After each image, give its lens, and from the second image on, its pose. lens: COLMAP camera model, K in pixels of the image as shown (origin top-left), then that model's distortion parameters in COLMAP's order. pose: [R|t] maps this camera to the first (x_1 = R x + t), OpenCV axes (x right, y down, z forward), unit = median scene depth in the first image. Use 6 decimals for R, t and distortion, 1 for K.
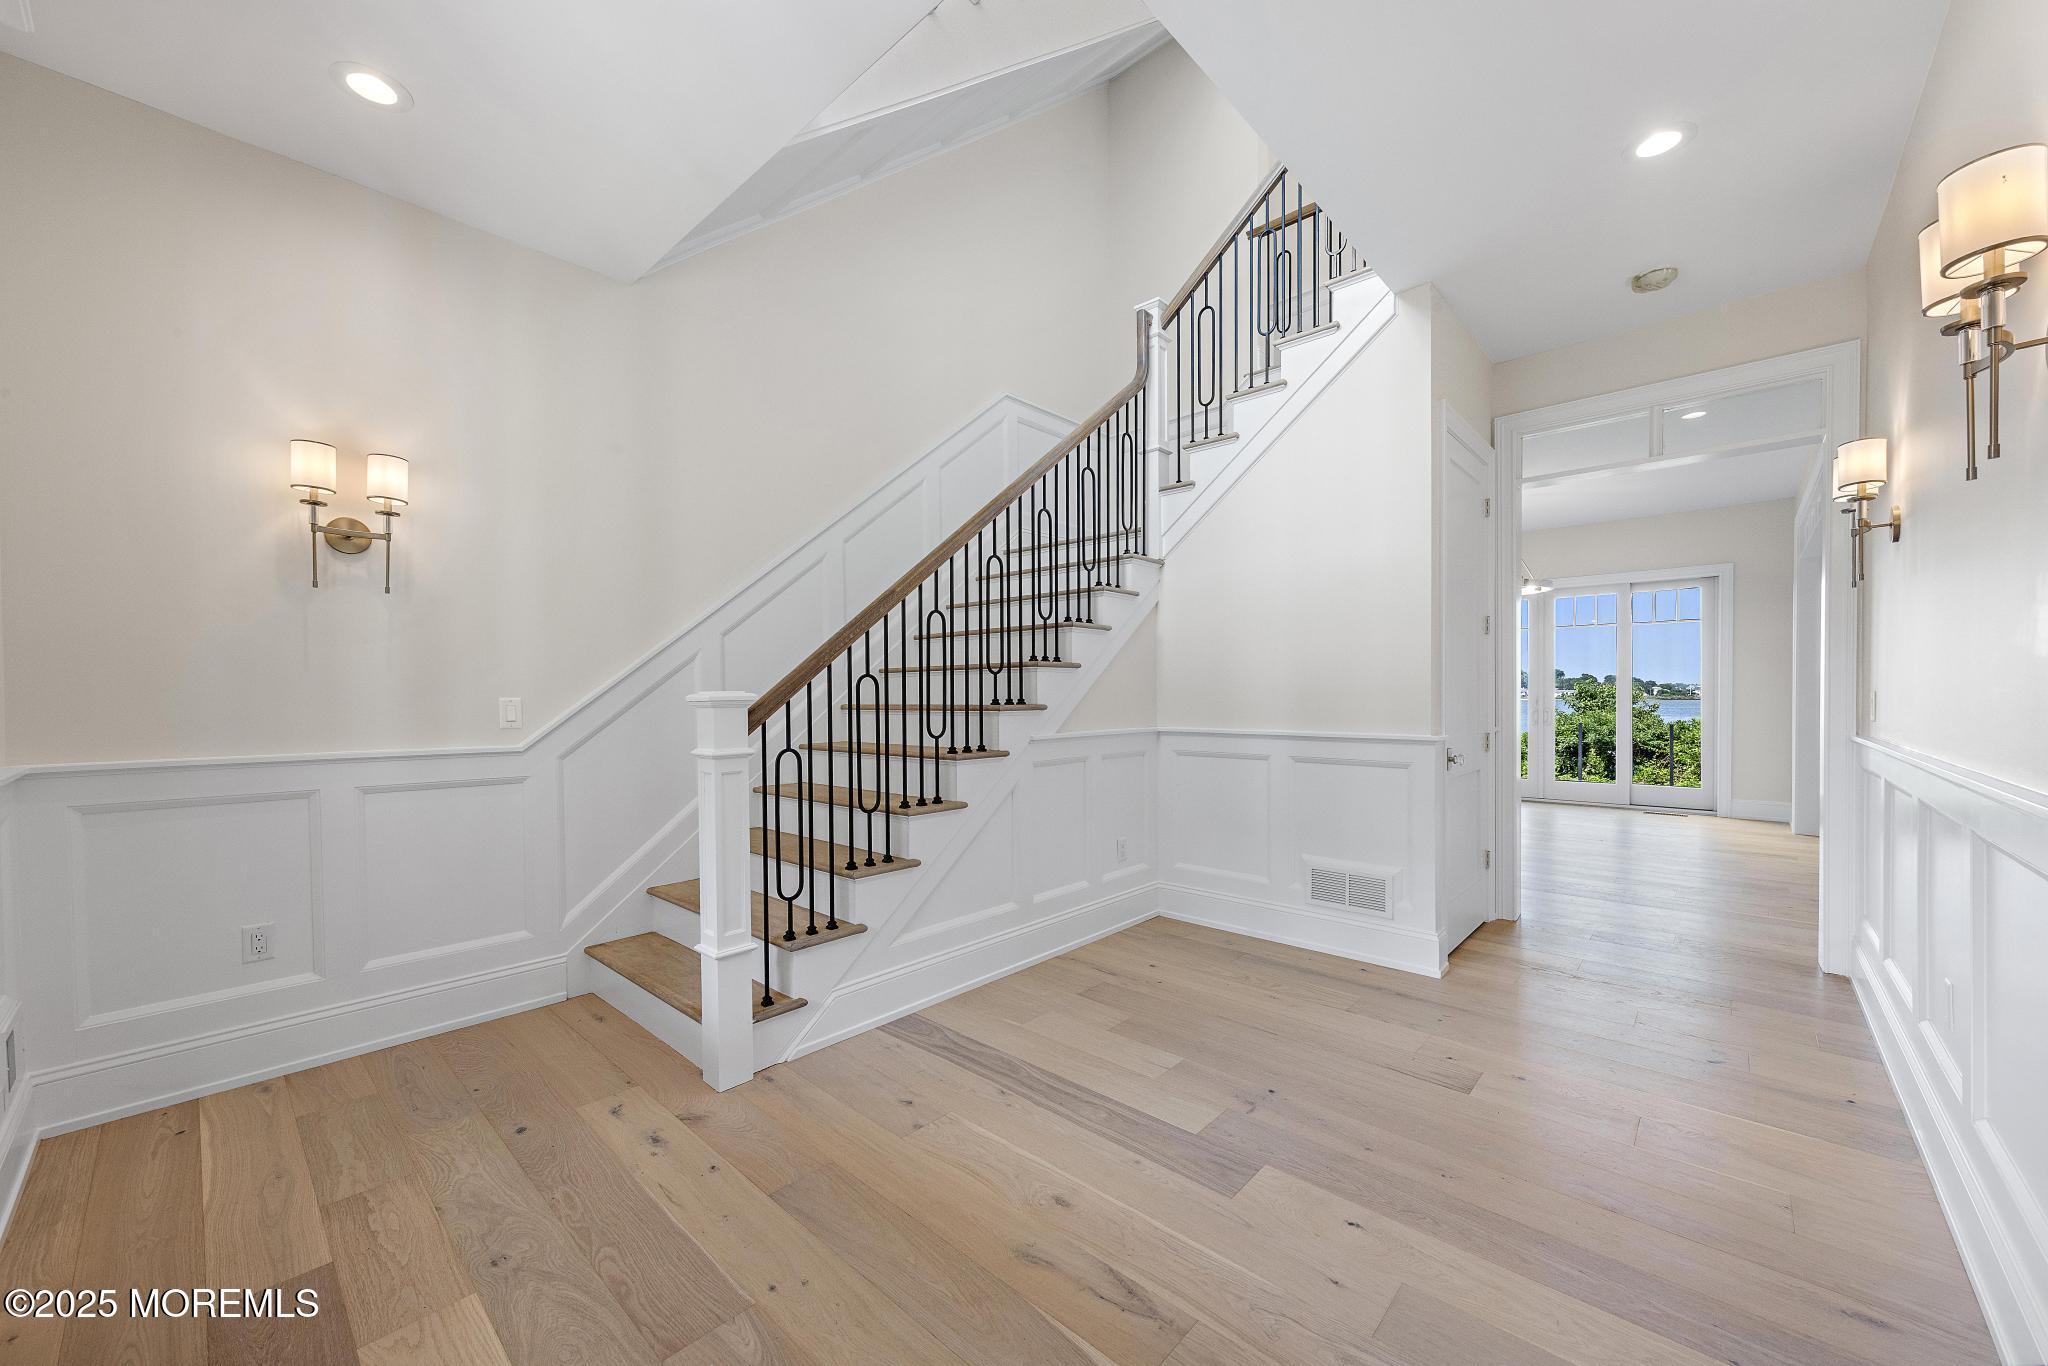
lens RADIAL K [[758.5, 0, 1024.0], [0, 758.5, 683.0], [0, 0, 1]] dist [0.011937, 0.000094]
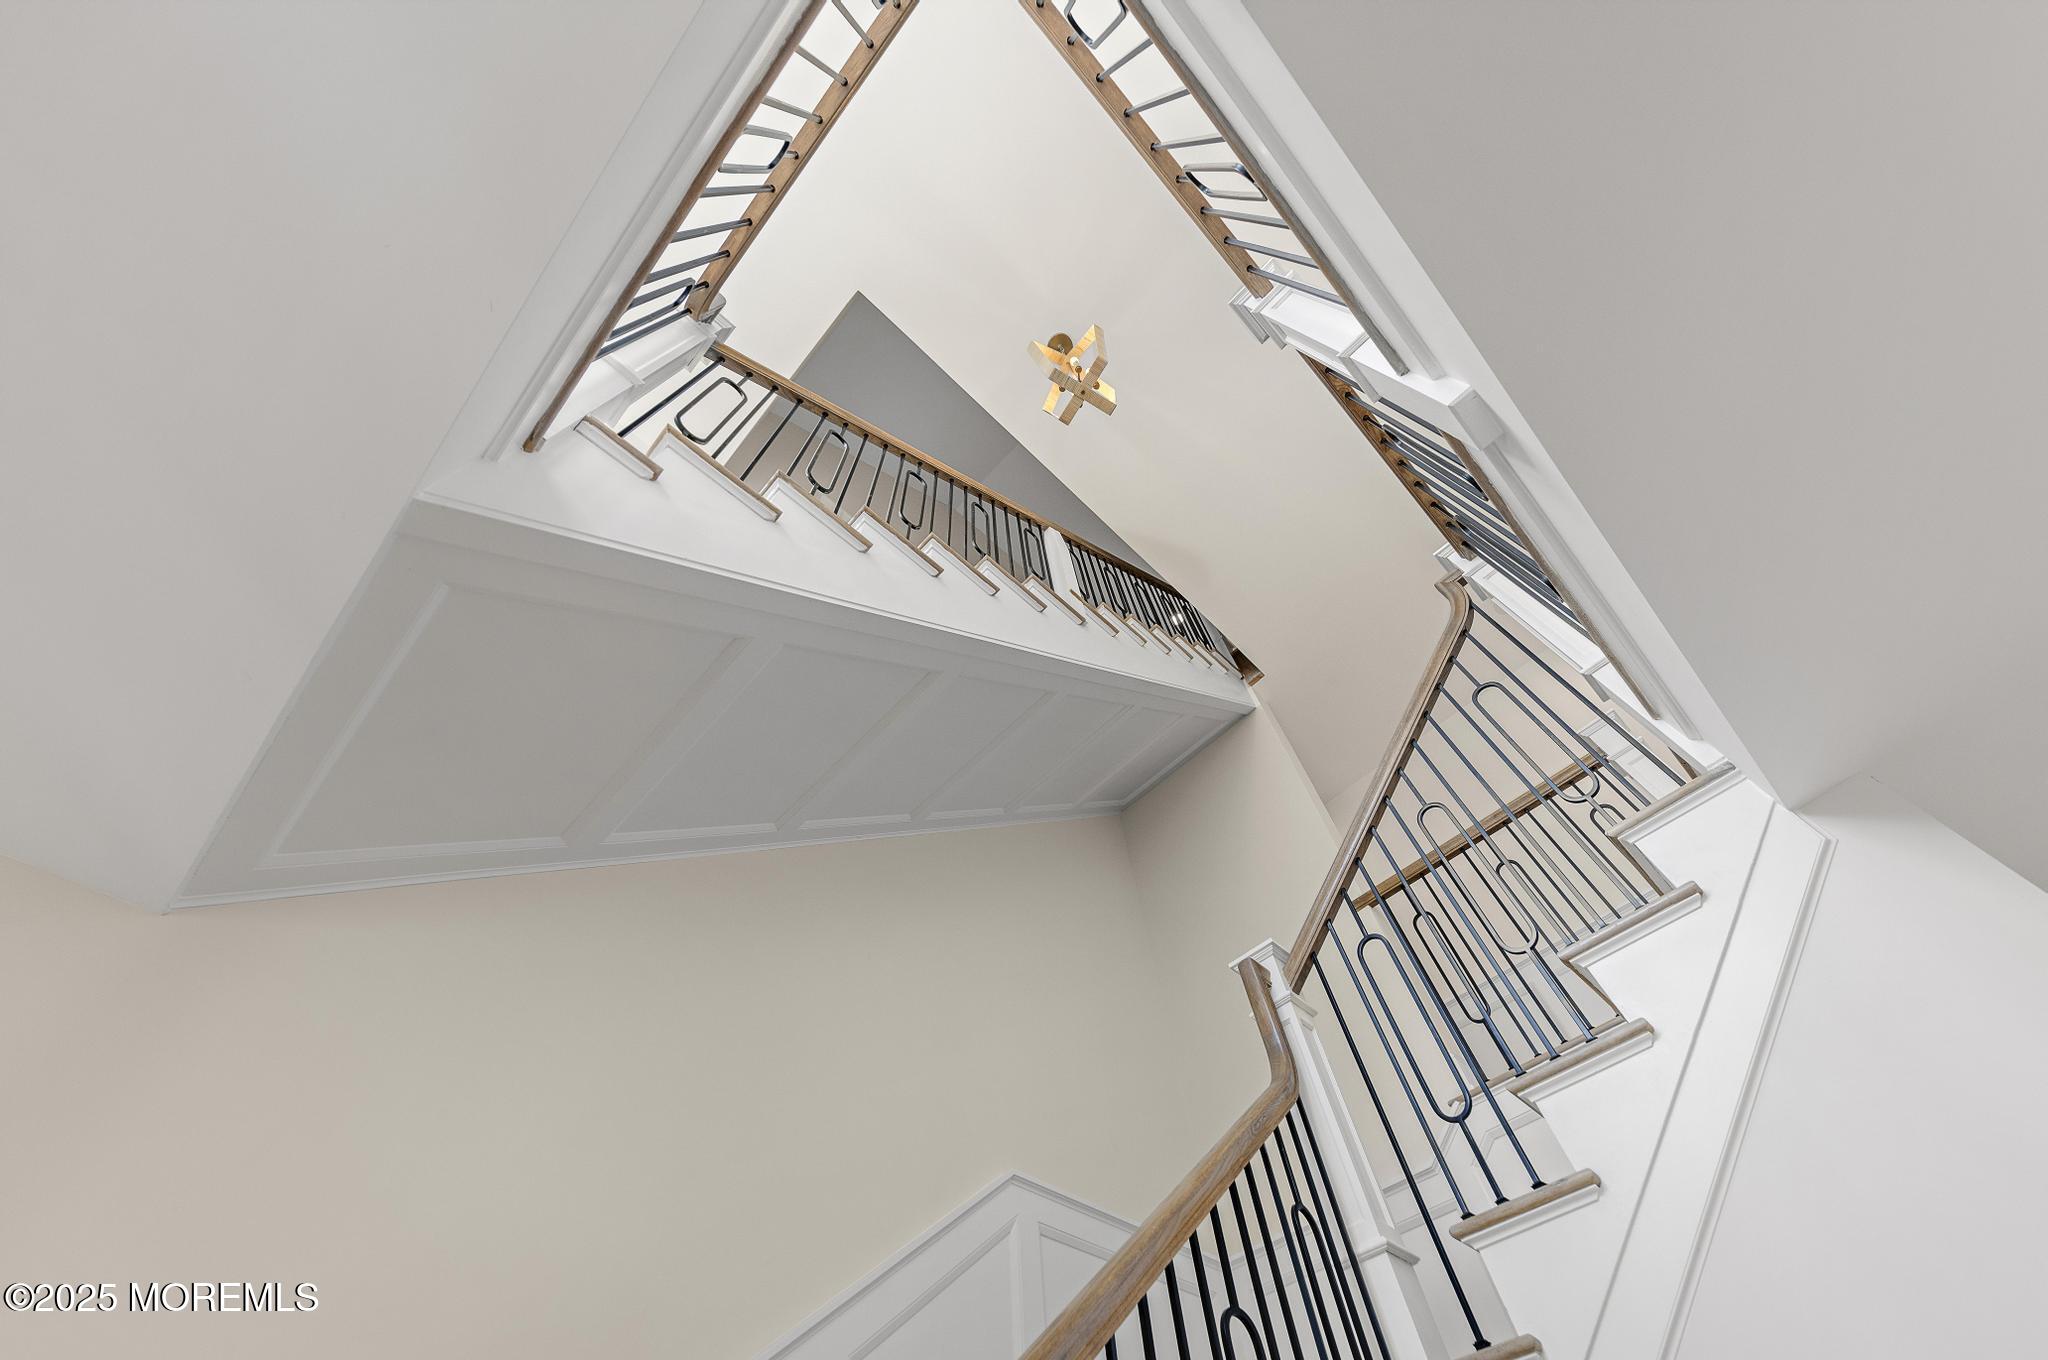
lens RADIAL K [[817.8, 0, 1032.8], [0, 817.8, 677.6], [0, 0, 1]] dist [0.006978, 0.000075]
pose [[0.997100, -0.074339, 0.016317, 0.002305], [0.055113, 0.557392, -0.828418, -0.038037], [0.052488, 0.826915, 0.559872, 0.149747]]
